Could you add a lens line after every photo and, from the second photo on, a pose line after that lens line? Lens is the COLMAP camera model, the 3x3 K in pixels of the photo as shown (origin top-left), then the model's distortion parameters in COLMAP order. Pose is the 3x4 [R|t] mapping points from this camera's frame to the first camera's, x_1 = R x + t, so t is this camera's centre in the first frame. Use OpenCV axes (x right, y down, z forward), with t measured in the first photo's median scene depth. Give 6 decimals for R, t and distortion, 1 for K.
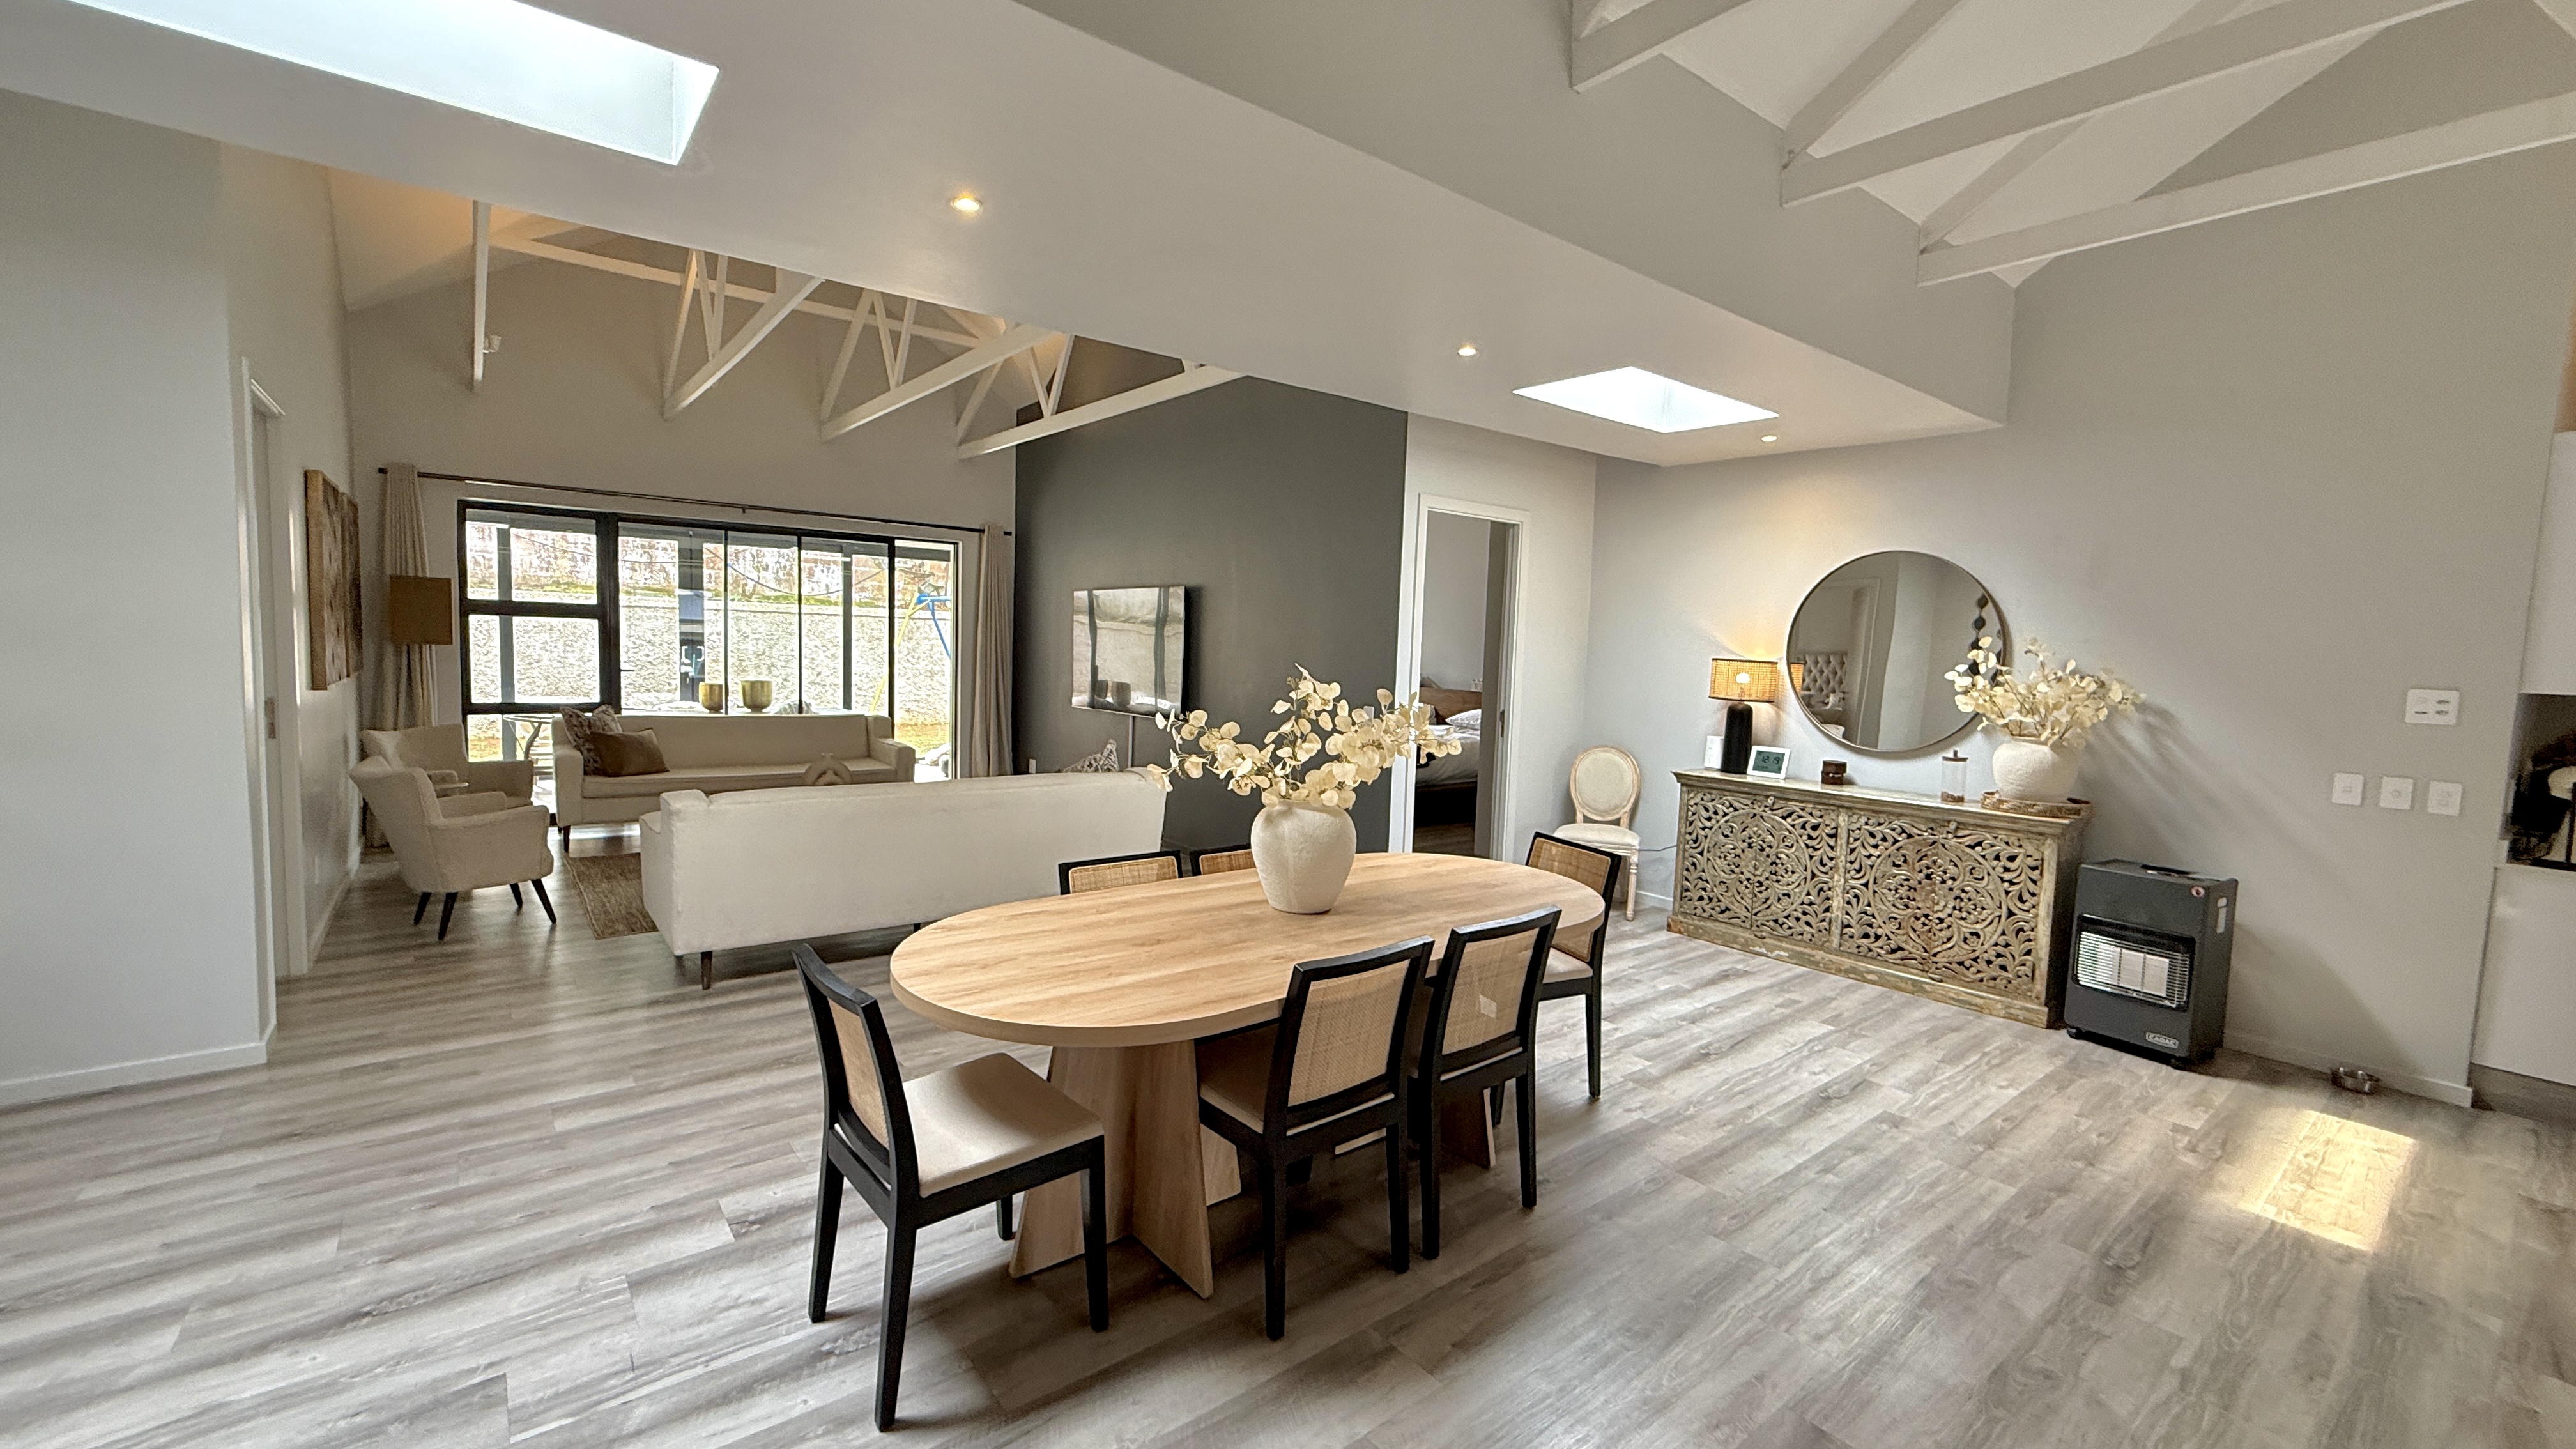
lens RADIAL K [[1027.5, 0, 1280.2], [0, 1027.5, 721.3], [0, 0, 1]] dist [0.001917, -0.001021]
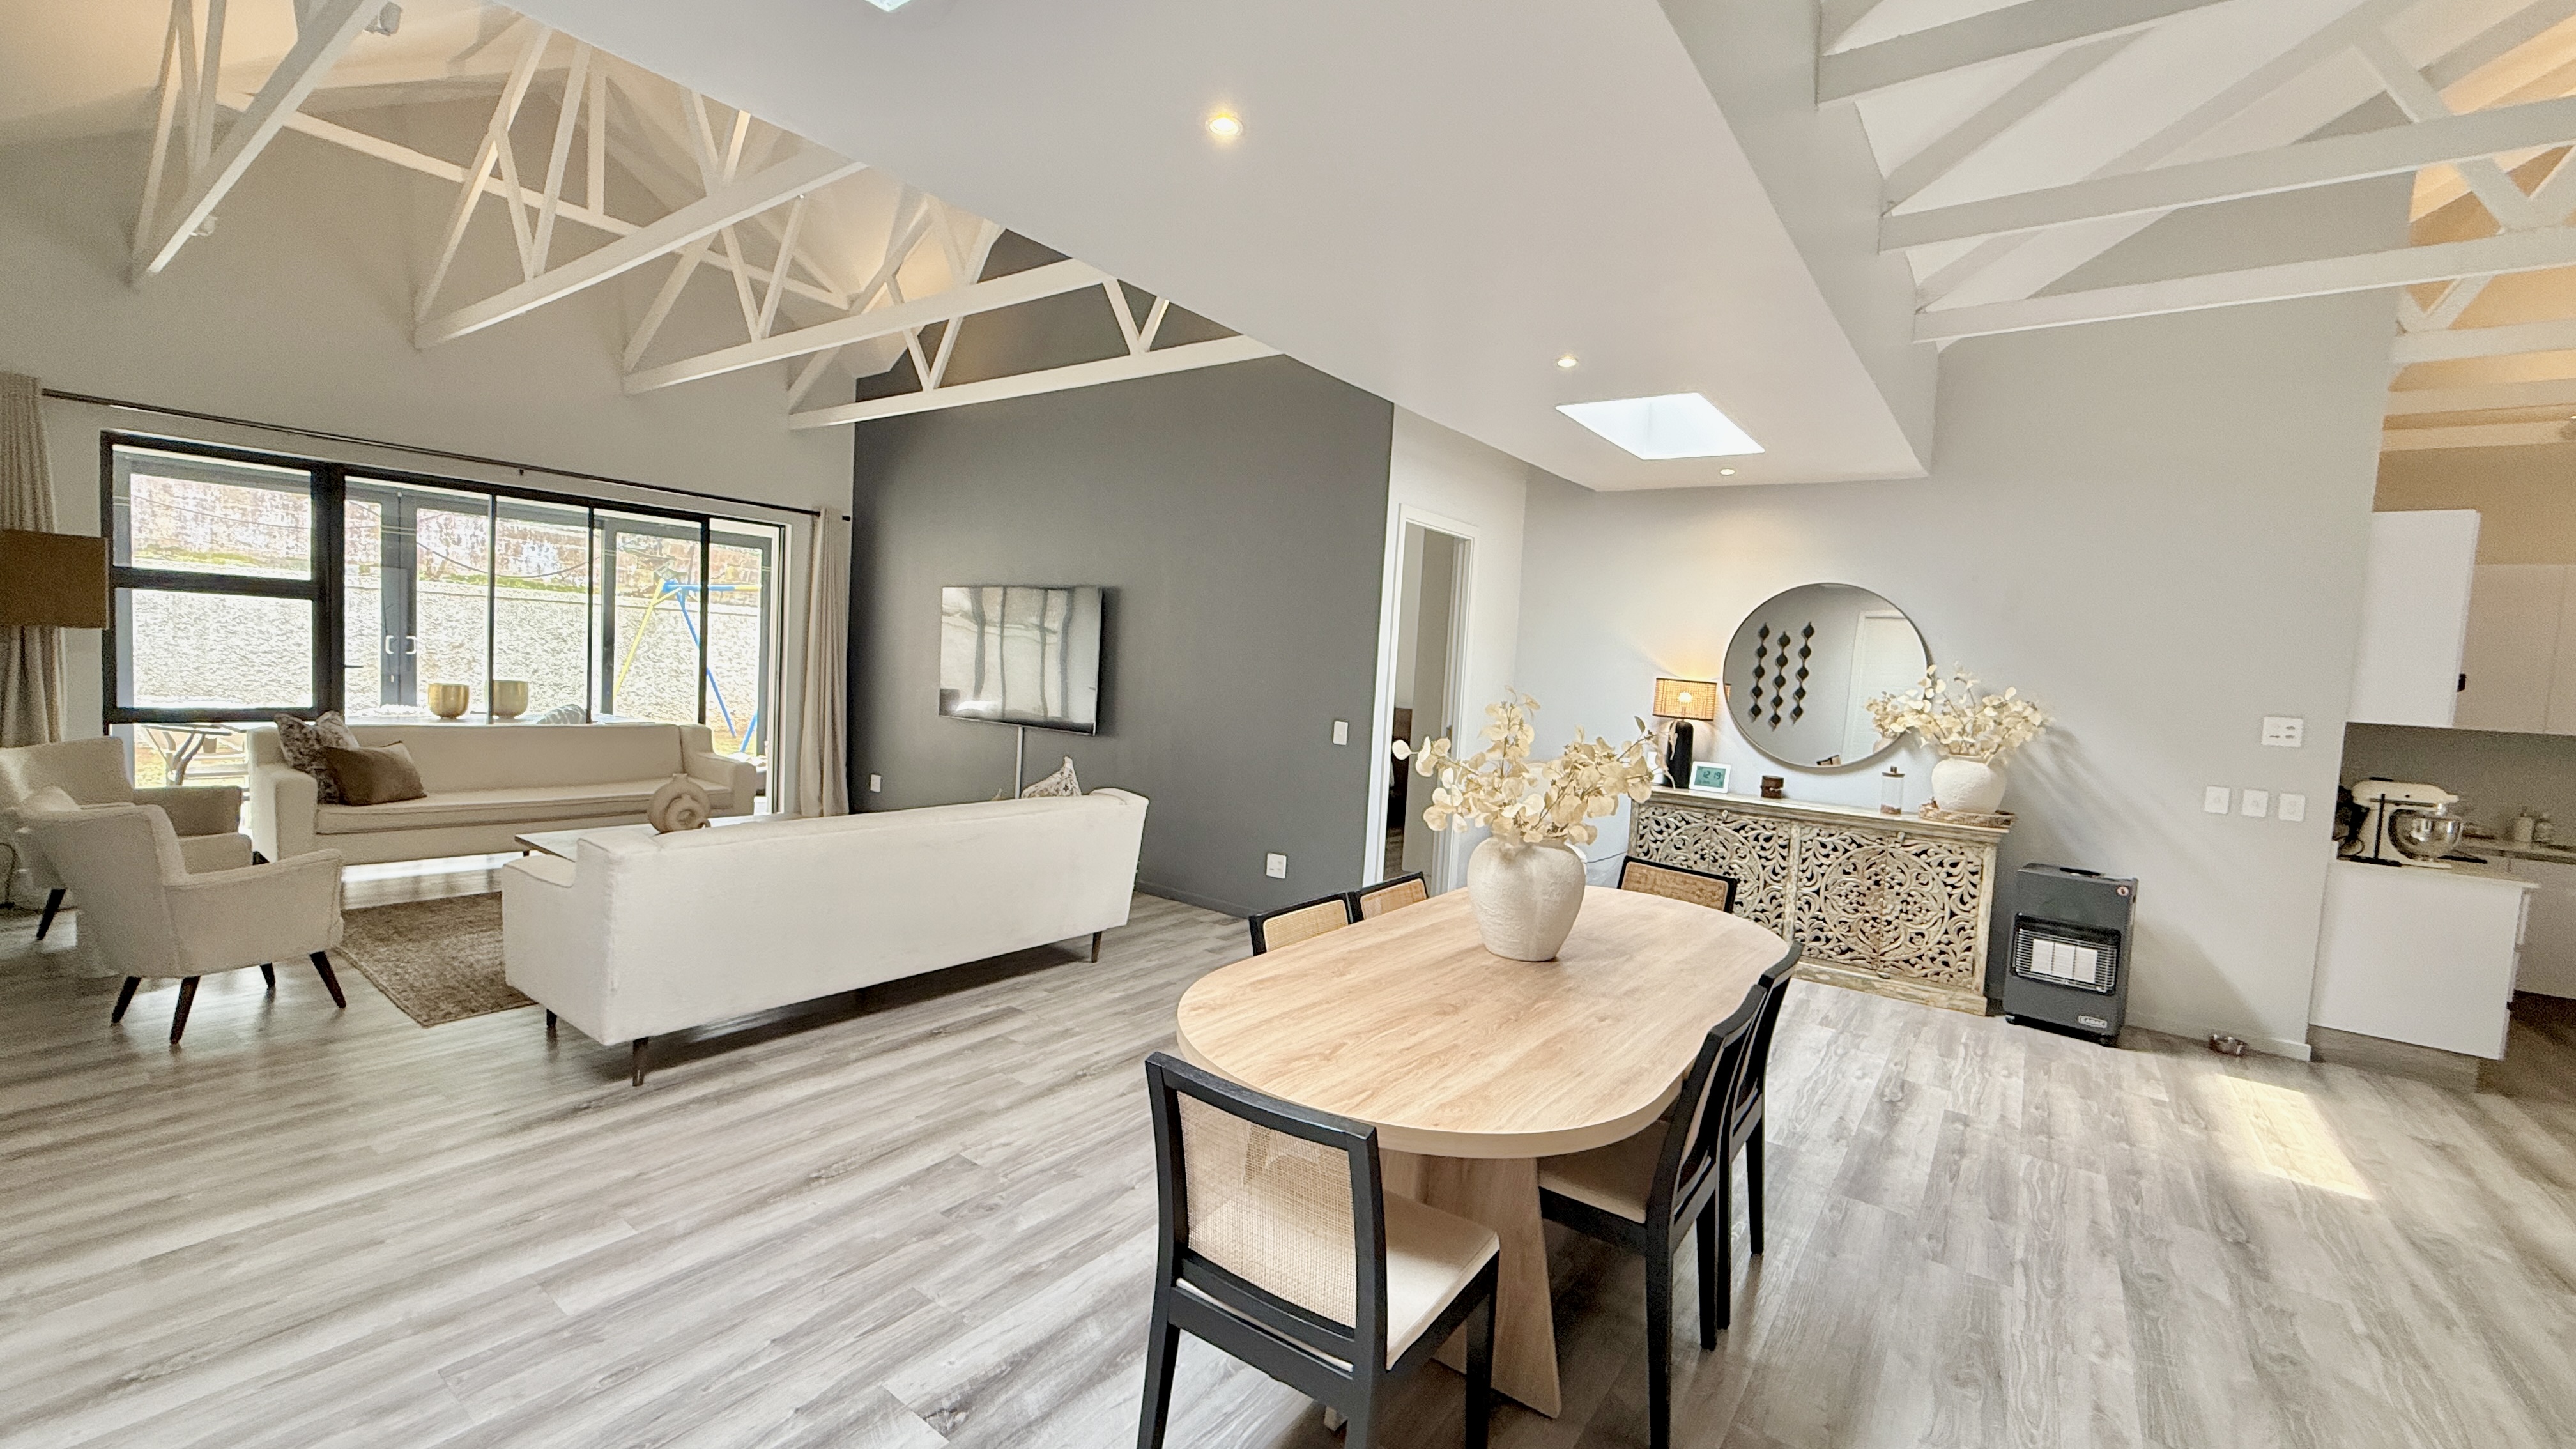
lens RADIAL K [[1027.5, 0, 1279.8], [0, 1027.5, 722.6], [0, 0, 1]] dist [0.001917, -0.001021]
pose [[0.965403, 0.005499, 0.260703, -0.273423], [-0.004494, 0.999980, -0.004453, -0.011762], [-0.260722, 0.003128, 0.965409, 0.112804]]
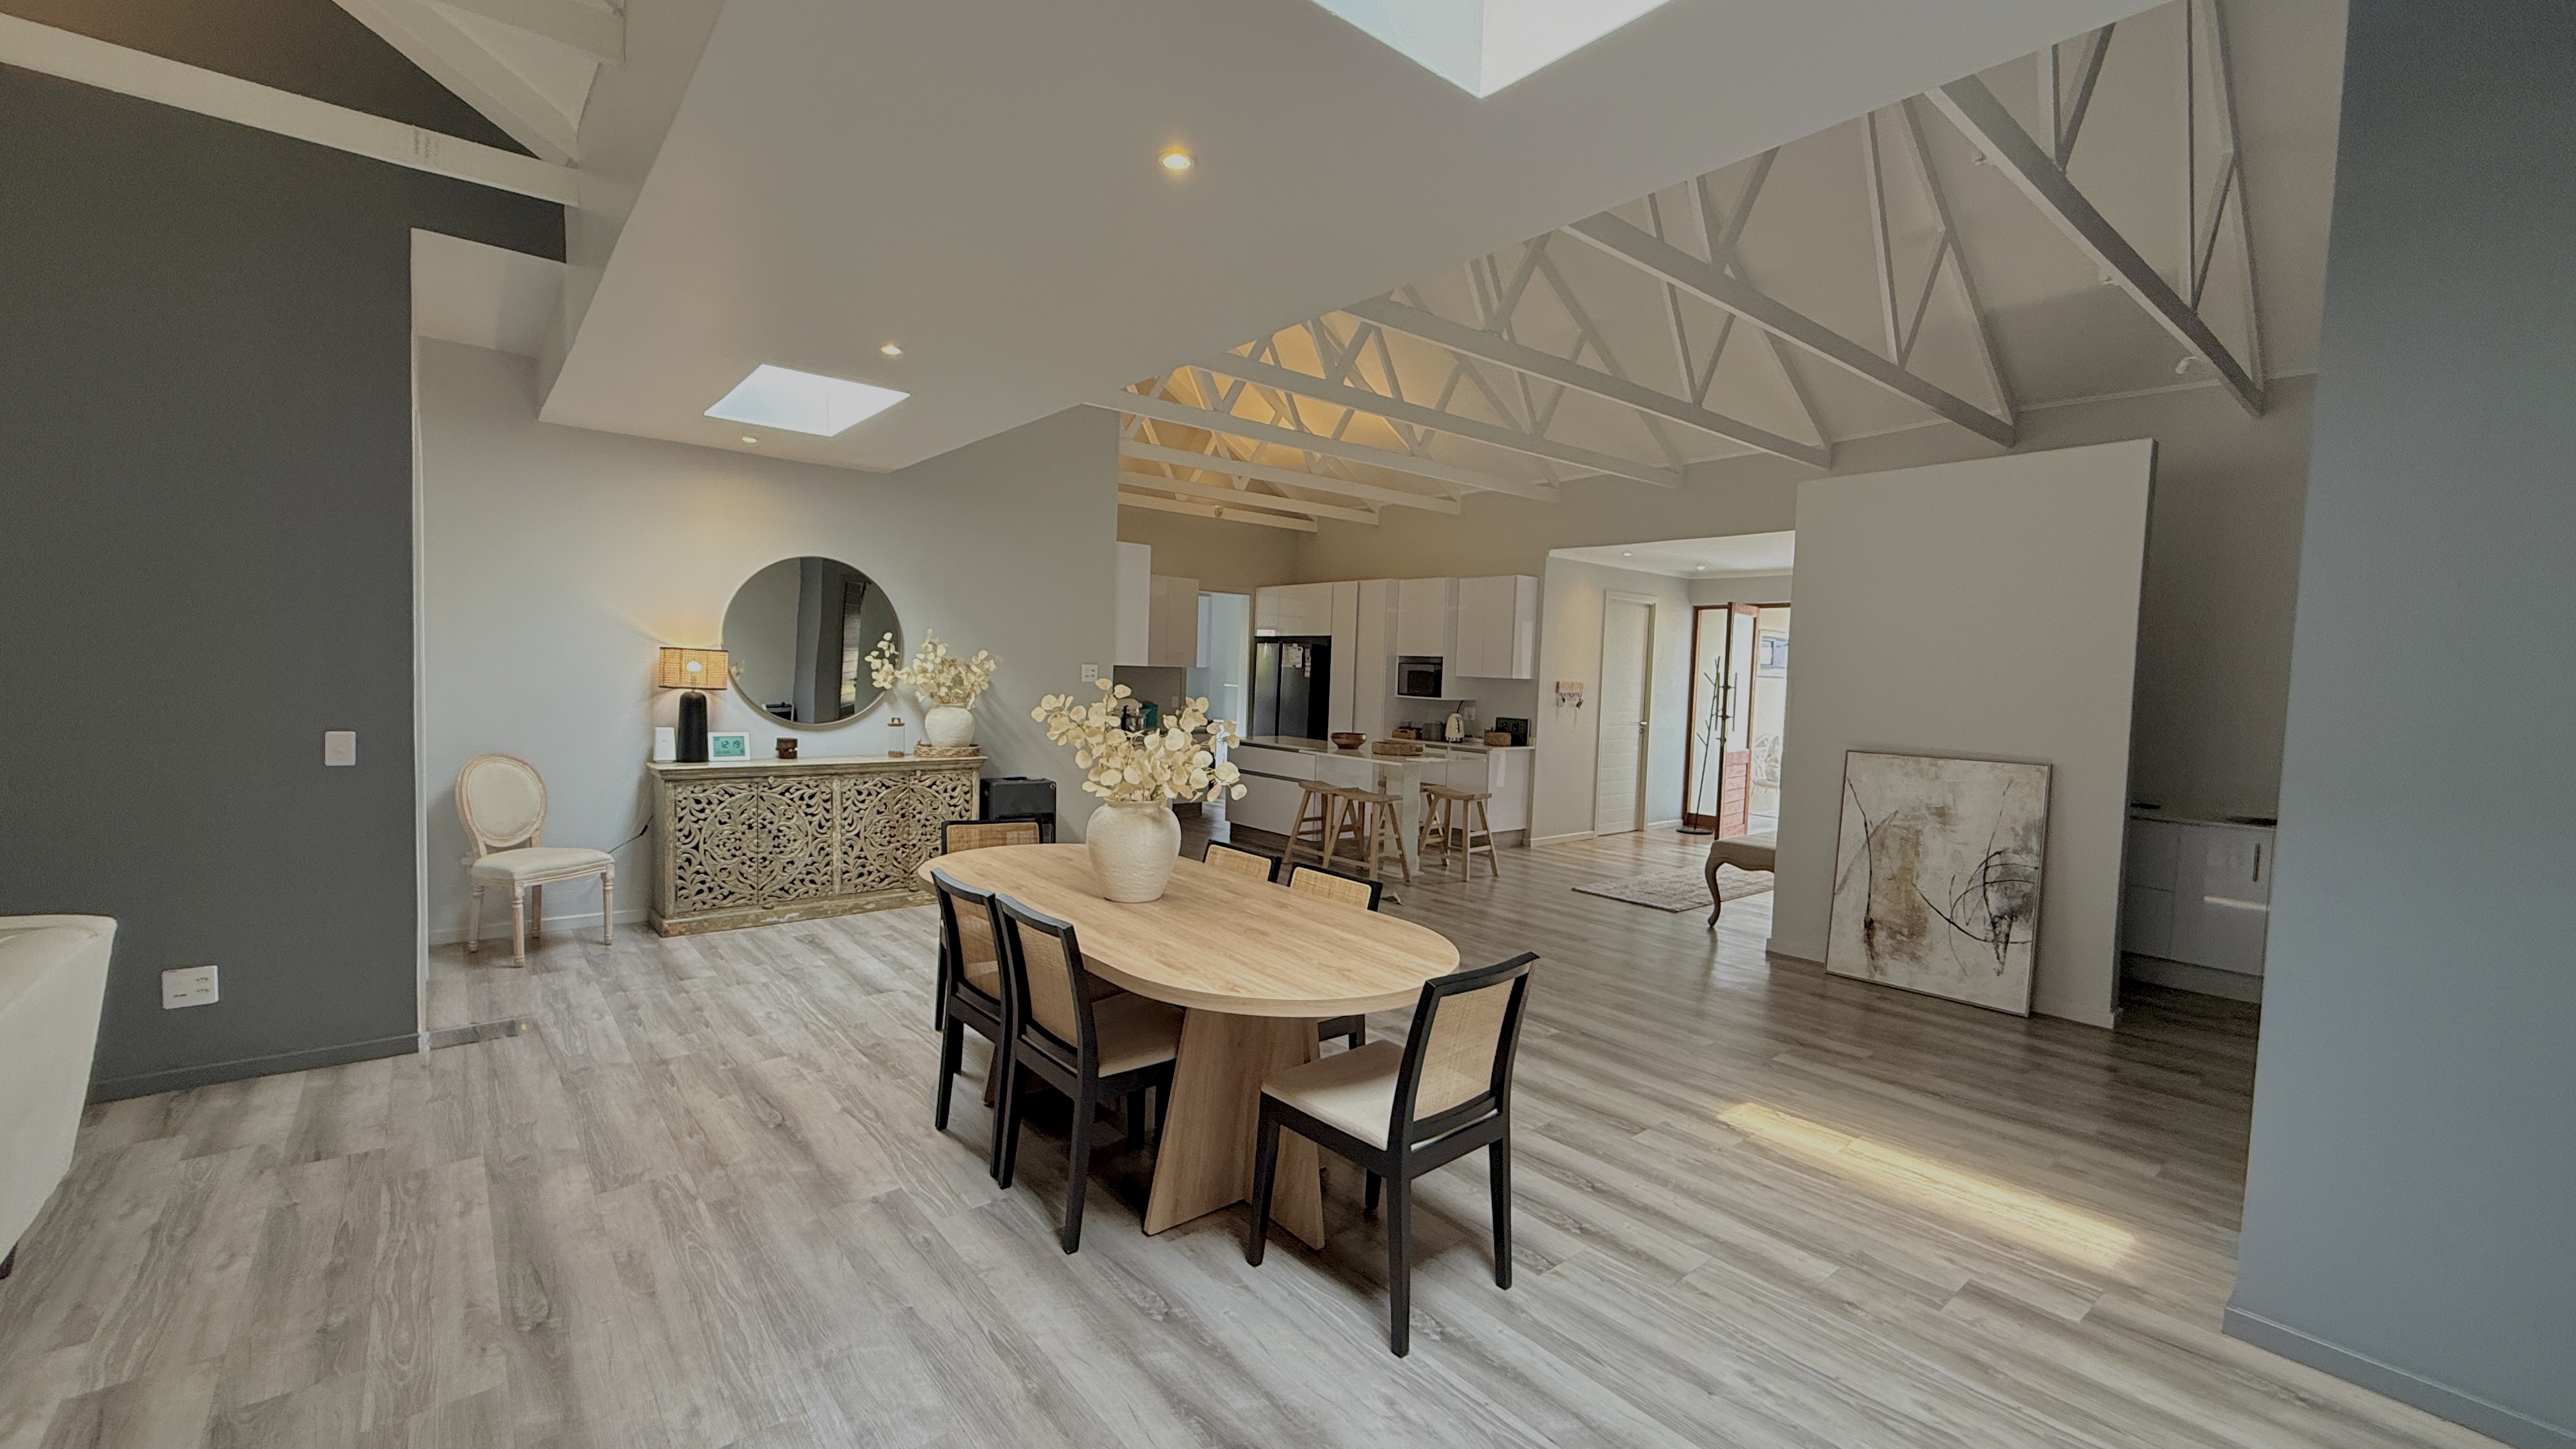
lens RADIAL K [[1027.5, 0, 1288.9], [0, 1027.5, 719.9], [0, 0, 1]] dist [0.001917, -0.001021]
pose [[-0.026969, -0.084618, 0.996048, -0.690369], [0.042042, 0.995433, 0.085704, -0.063257], [-0.998752, 0.044187, -0.023288, 0.546191]]
